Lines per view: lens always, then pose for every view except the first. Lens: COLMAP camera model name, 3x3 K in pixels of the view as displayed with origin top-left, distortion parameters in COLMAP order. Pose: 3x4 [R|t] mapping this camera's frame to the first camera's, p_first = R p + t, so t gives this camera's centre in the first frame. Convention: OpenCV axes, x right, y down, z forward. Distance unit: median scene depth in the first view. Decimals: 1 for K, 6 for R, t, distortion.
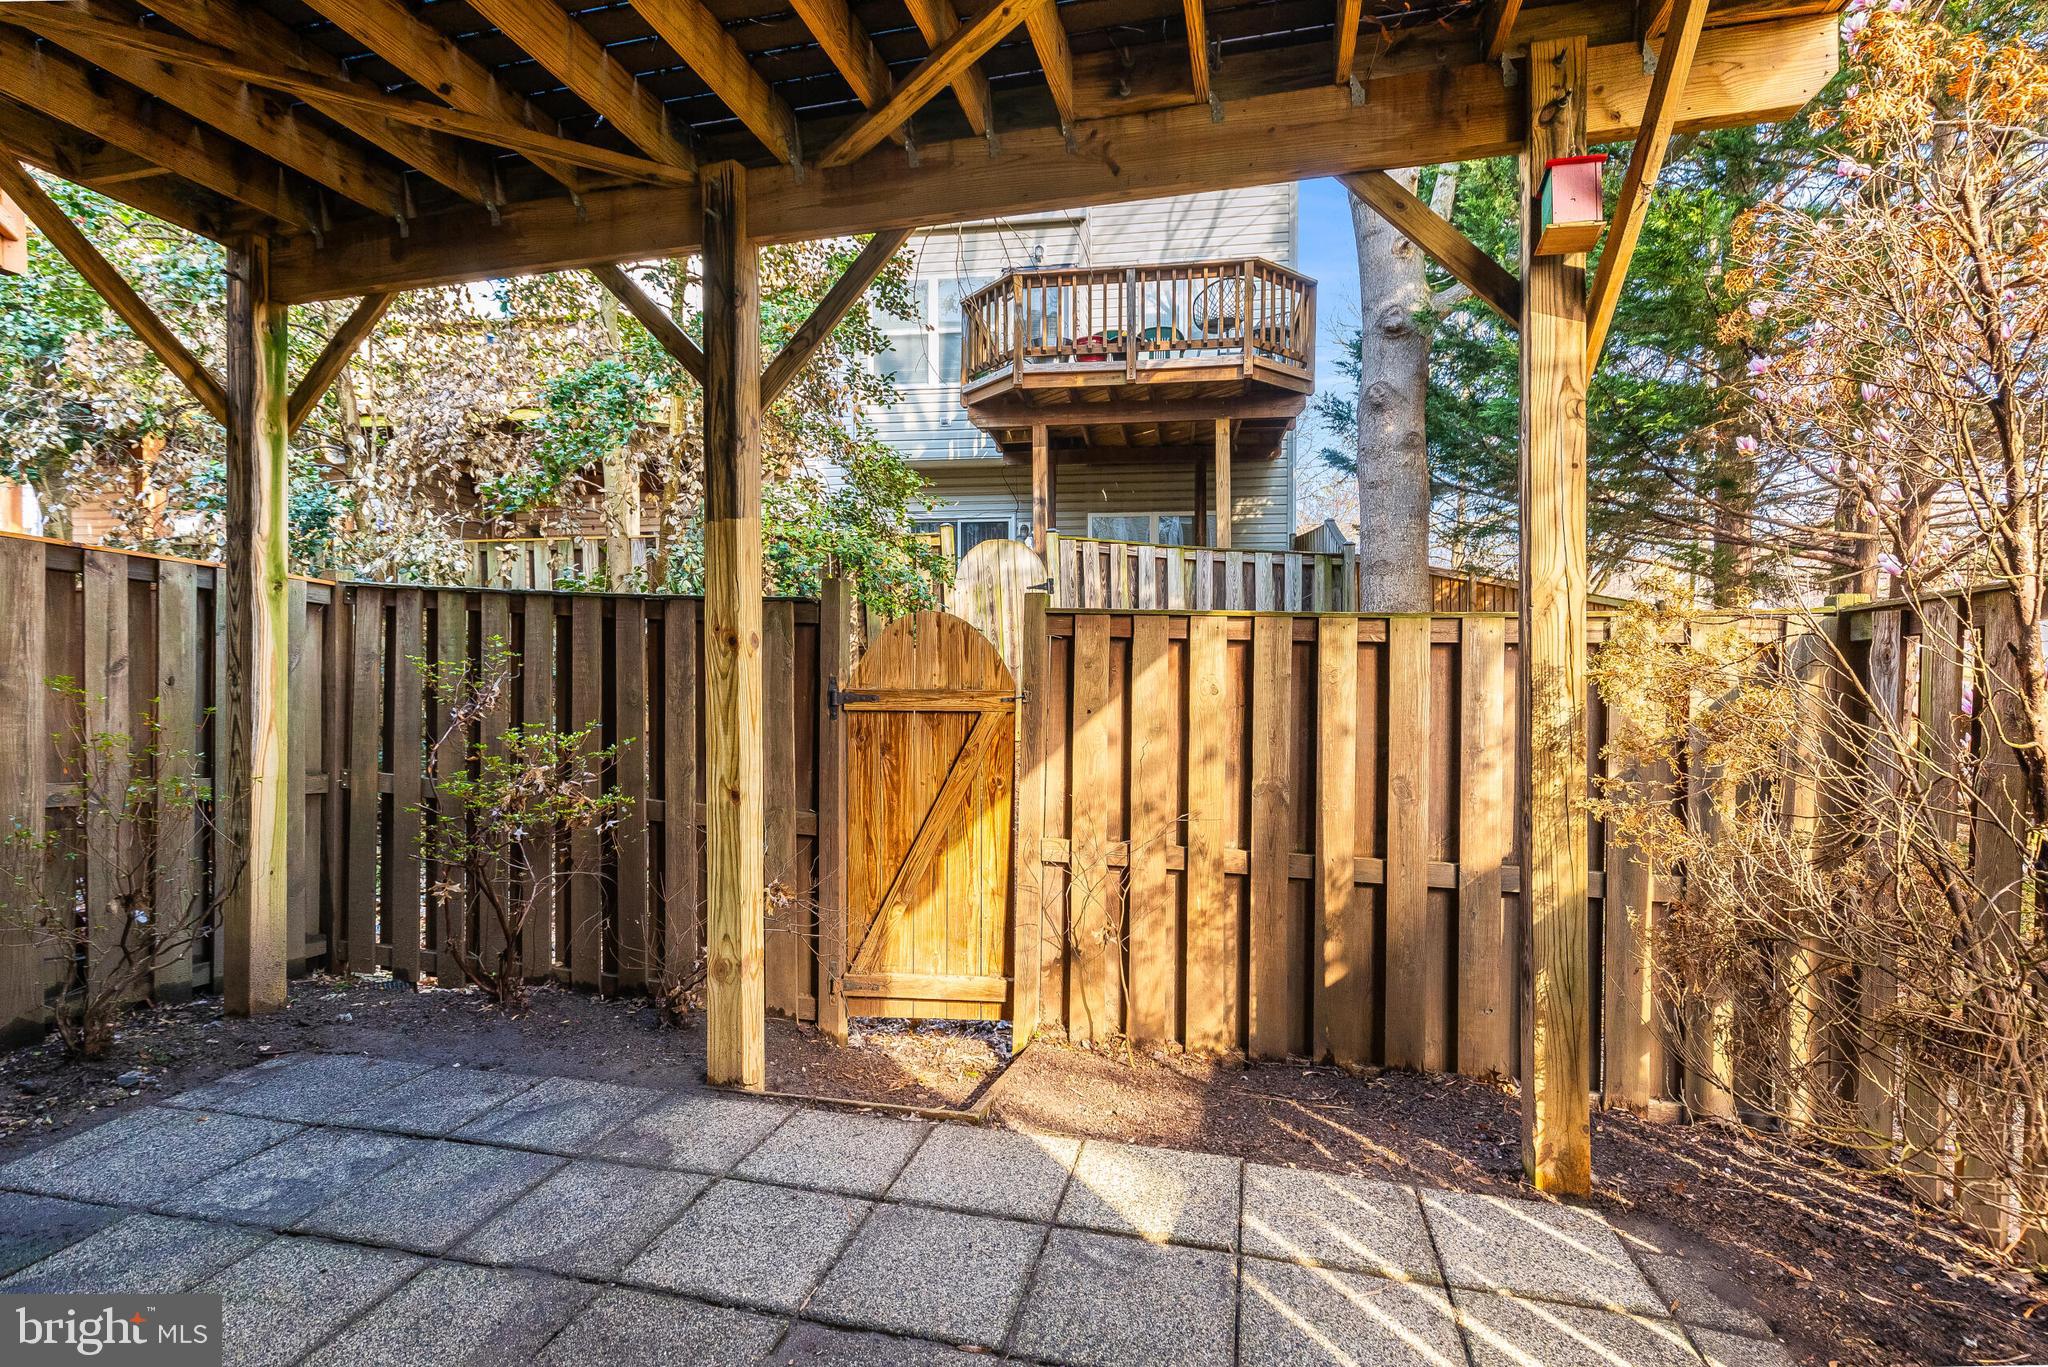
lens RADIAL K [[948.9, 0, 1019.7], [0, 948.9, 678.4], [0, 0, 1]] dist [0.014031, 0.000039]
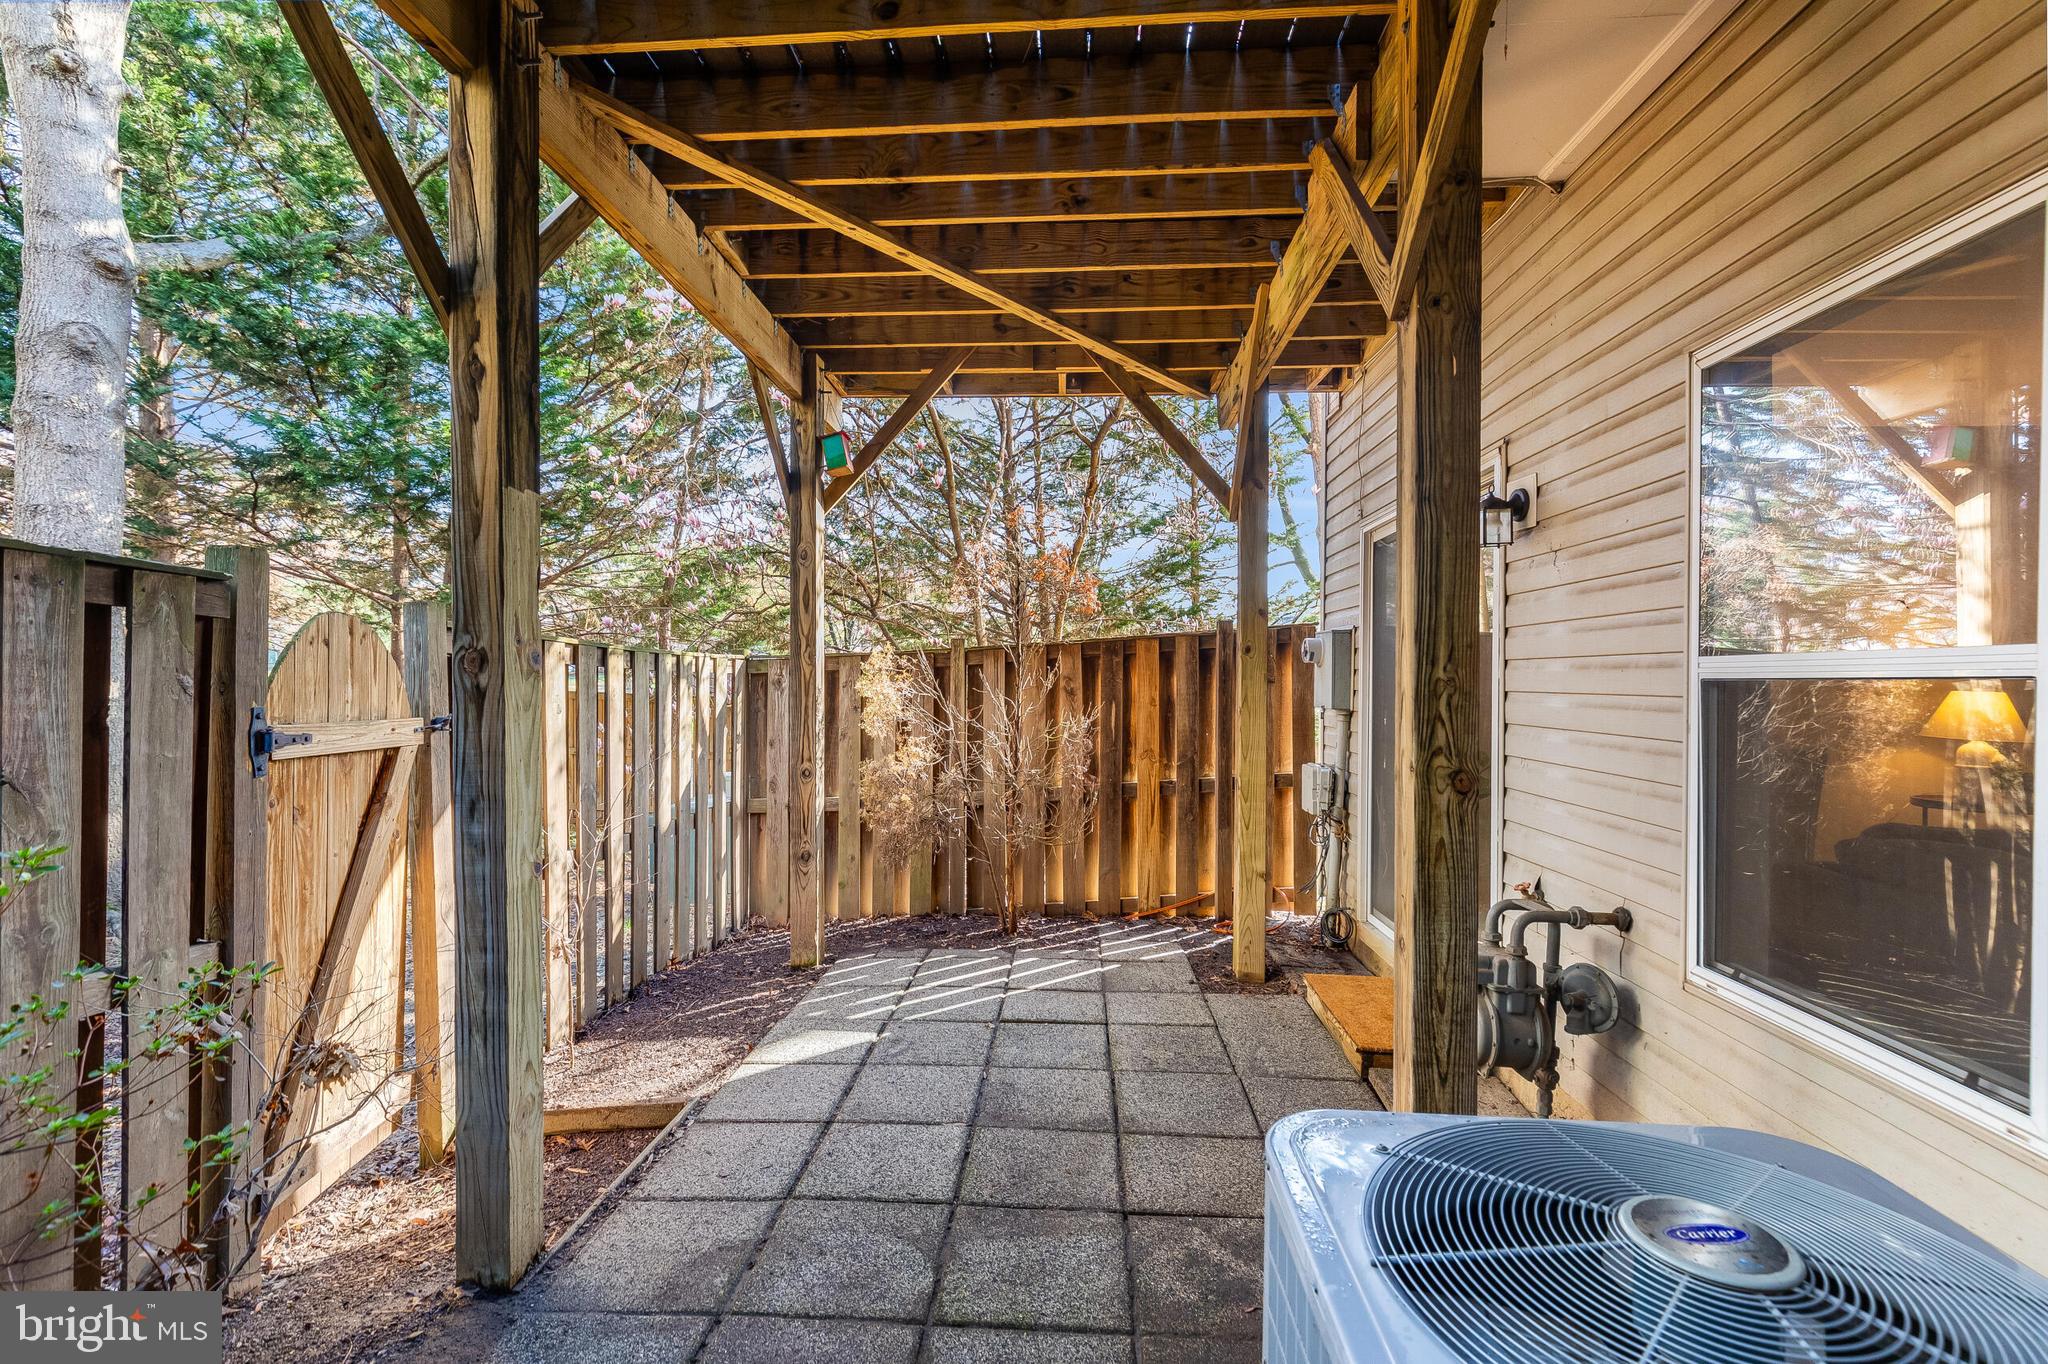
lens RADIAL K [[948.9, 0, 1018.7], [0, 948.9, 680.1], [0, 0, 1]] dist [0.014031, 0.000039]
pose [[-0.179874, -0.001057, 0.983689, -1.397535], [0.007557, 0.999968, 0.002456, -0.027567], [-0.983661, 0.007875, -0.179860, 0.971591]]
